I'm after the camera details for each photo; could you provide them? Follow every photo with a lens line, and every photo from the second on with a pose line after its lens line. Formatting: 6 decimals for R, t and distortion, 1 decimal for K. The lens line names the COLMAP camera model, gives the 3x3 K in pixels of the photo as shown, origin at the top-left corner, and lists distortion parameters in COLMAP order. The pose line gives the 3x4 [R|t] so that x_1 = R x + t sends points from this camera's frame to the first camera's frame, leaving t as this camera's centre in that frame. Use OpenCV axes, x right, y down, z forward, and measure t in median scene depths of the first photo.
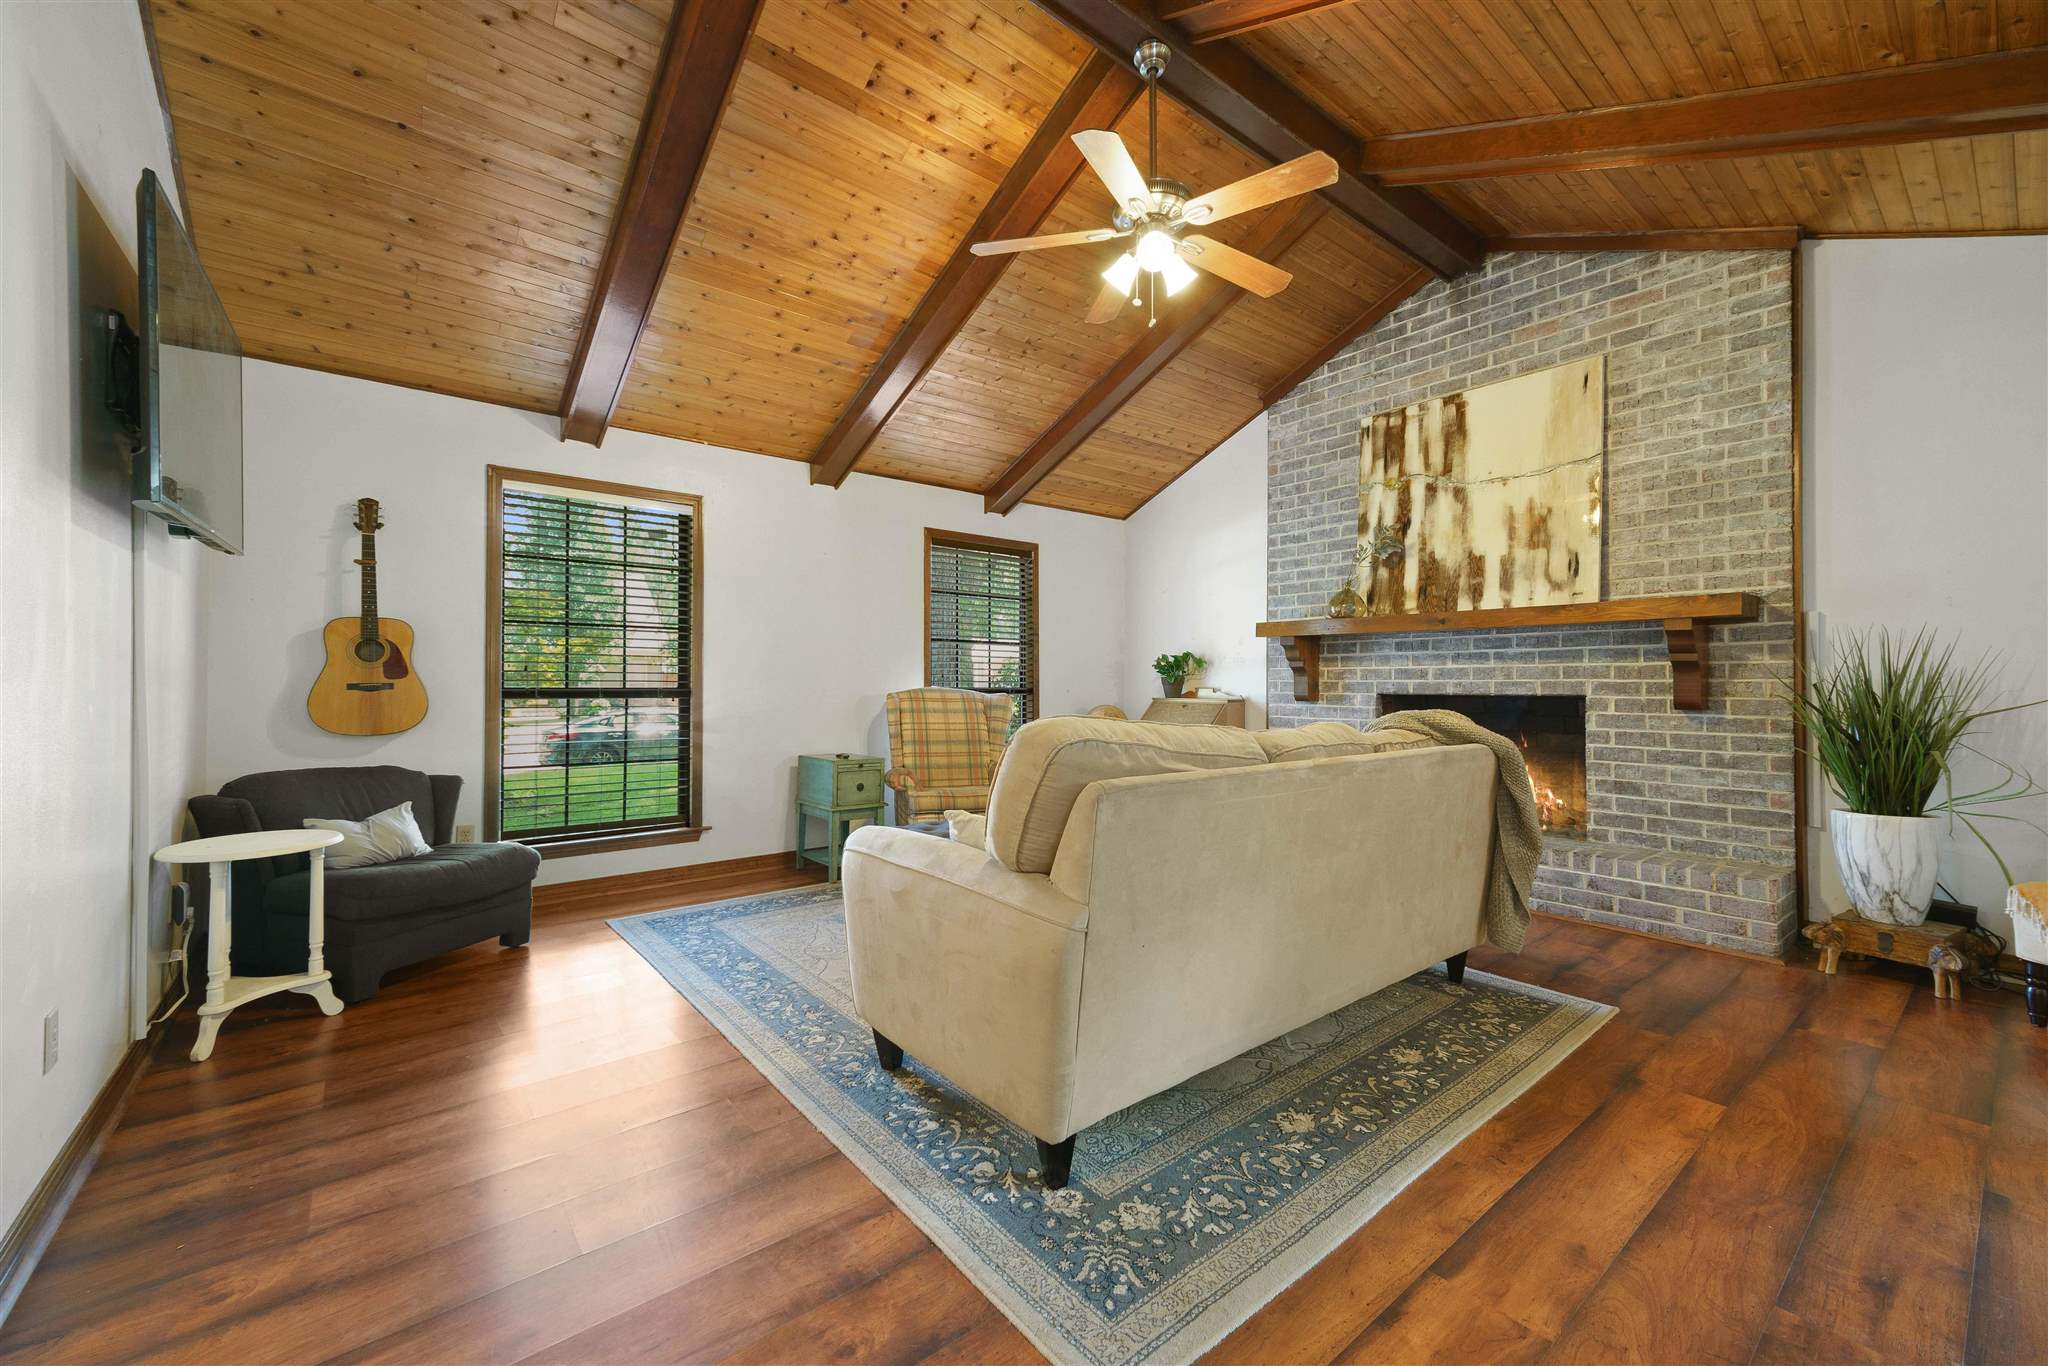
lens RADIAL K [[823.2, 0, 1025.6], [0, 823.2, 682.0], [0, 0, 1]] dist [0.019234, -0.001861]
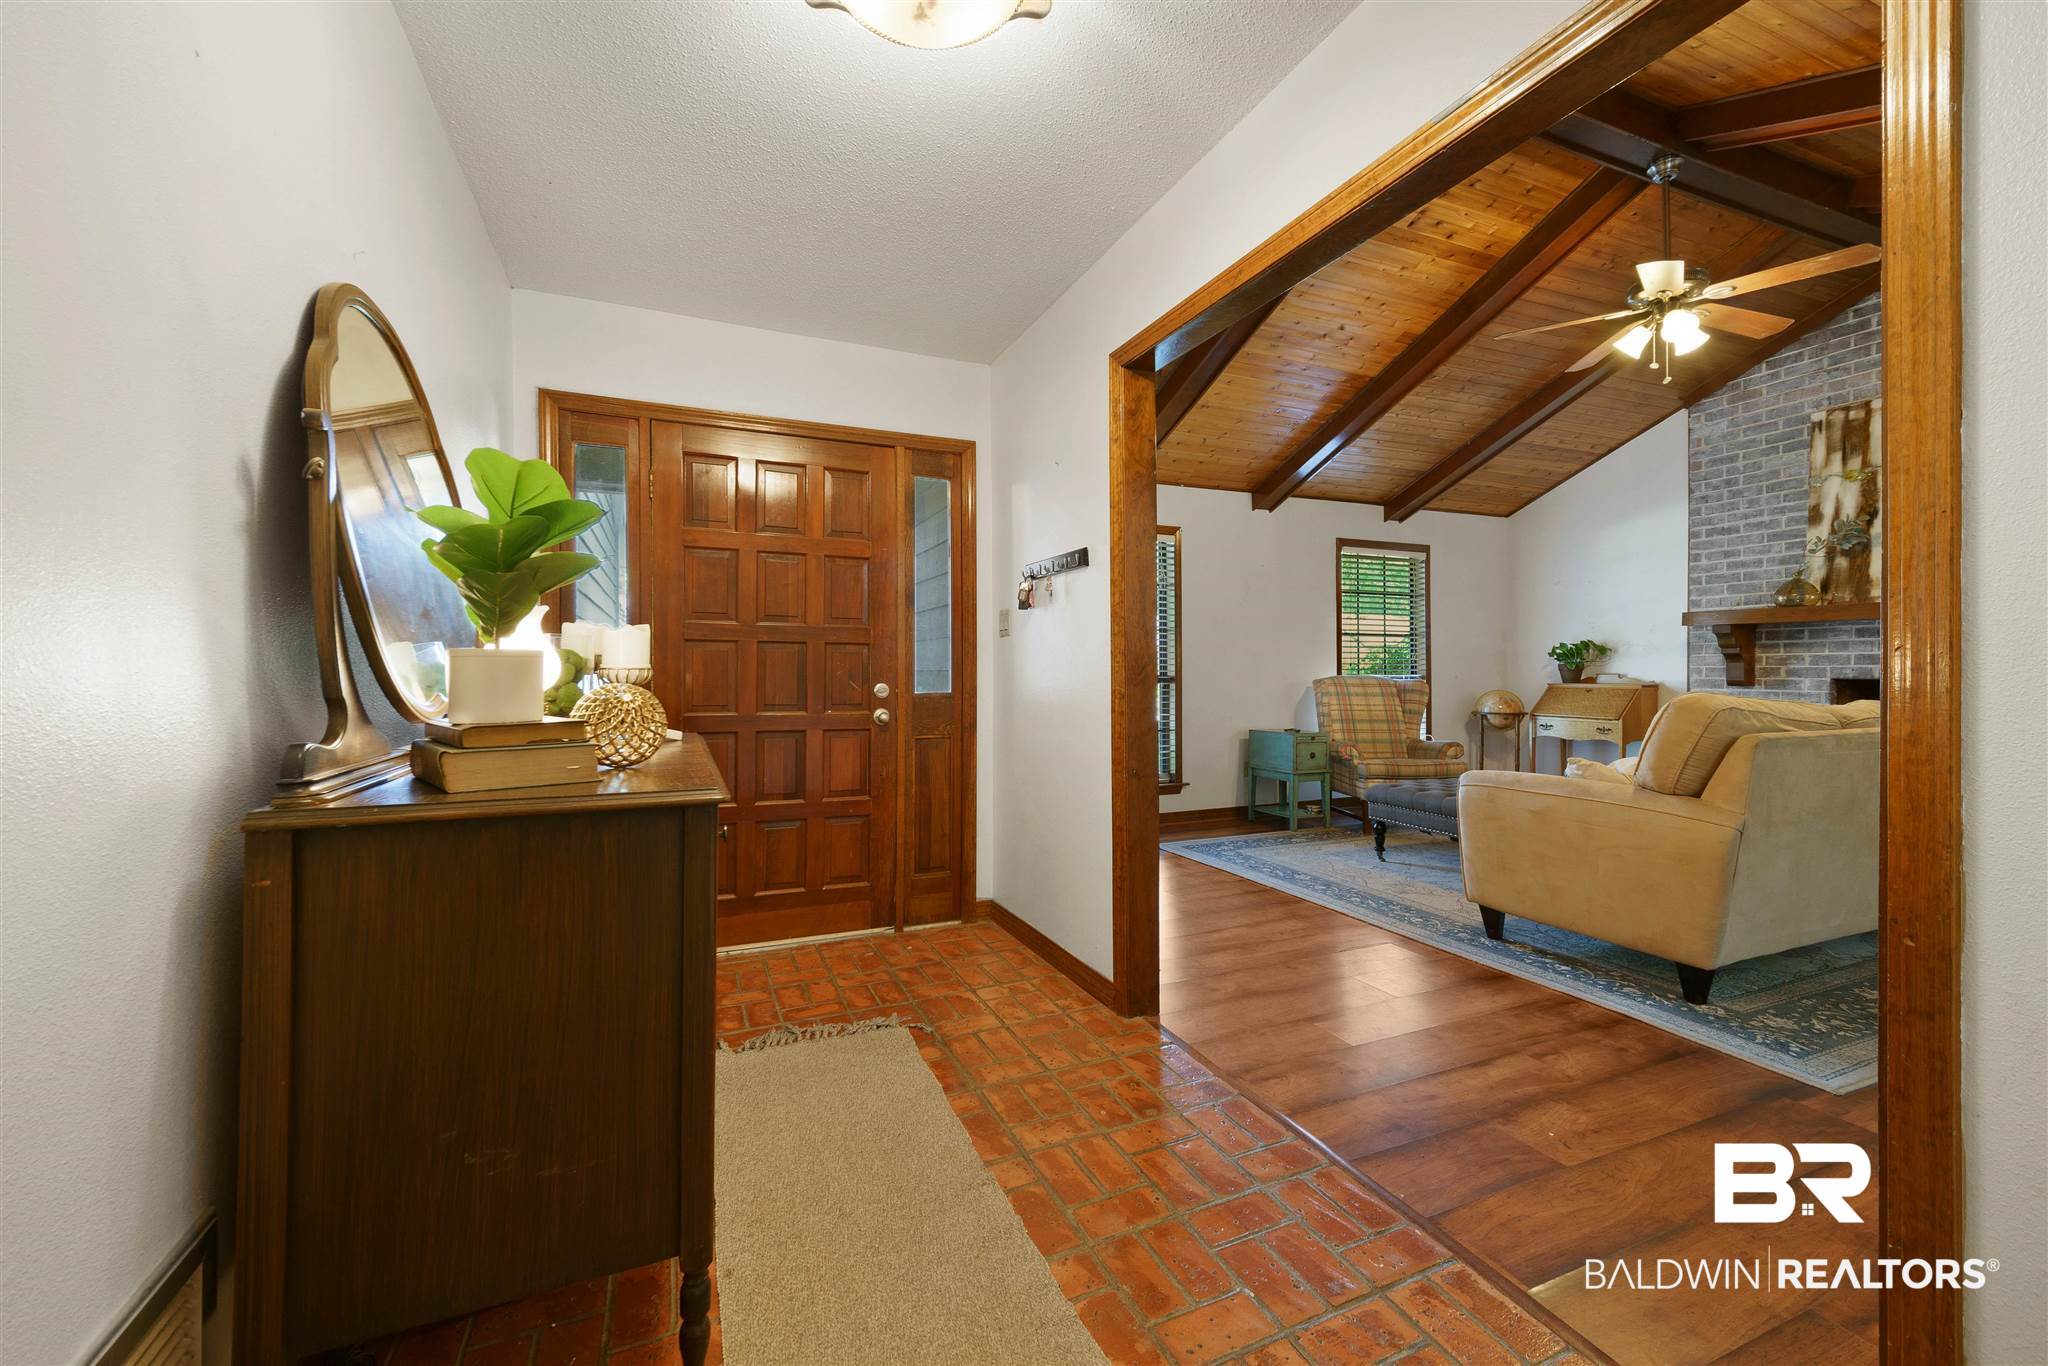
lens RADIAL K [[823.2, 0, 1018.3], [0, 823.2, 676.6], [0, 0, 1]] dist [0.019234, -0.001861]
pose [[0.961143, -0.004162, -0.276019, -0.259281], [0.006392, 0.999954, 0.007180, -0.002171], [0.275977, -0.008666, 0.961125, -0.283864]]
